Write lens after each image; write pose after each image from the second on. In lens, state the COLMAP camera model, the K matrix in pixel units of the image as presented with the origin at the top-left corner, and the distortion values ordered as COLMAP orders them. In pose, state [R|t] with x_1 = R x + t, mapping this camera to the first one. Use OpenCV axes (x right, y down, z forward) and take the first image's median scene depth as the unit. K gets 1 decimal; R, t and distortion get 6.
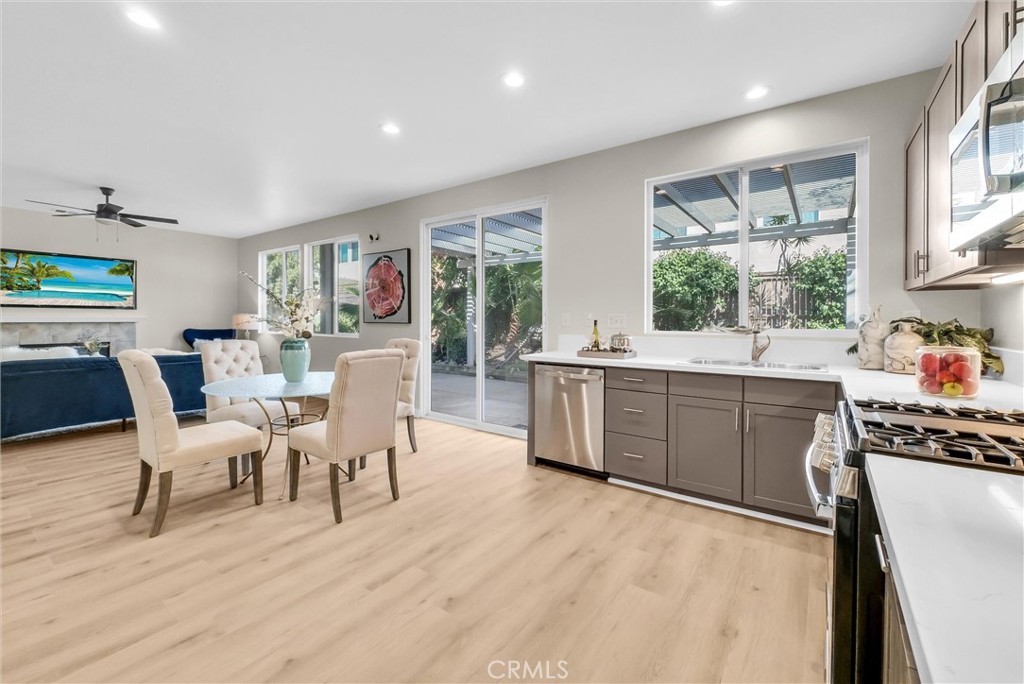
lens RADIAL K [[421.2, 0, 527.6], [0, 421.2, 324.5], [0, 0, 1]] dist [-0.006471, 0.000323]
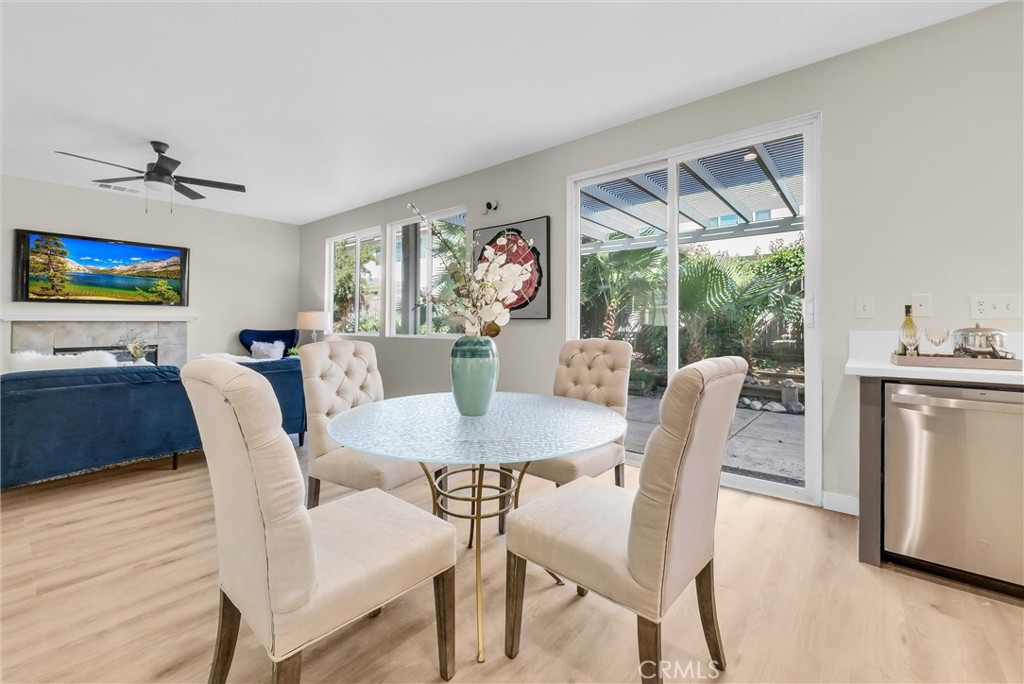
lens RADIAL K [[421.2, 0, 523.7], [0, 421.2, 316.3], [0, 0, 1]] dist [-0.006471, 0.000323]
pose [[0.997866, -0.004917, -0.065111, -0.277299], [0.003030, 0.999574, -0.029038, 0.013743], [0.065226, 0.028778, 0.997455, 0.273123]]
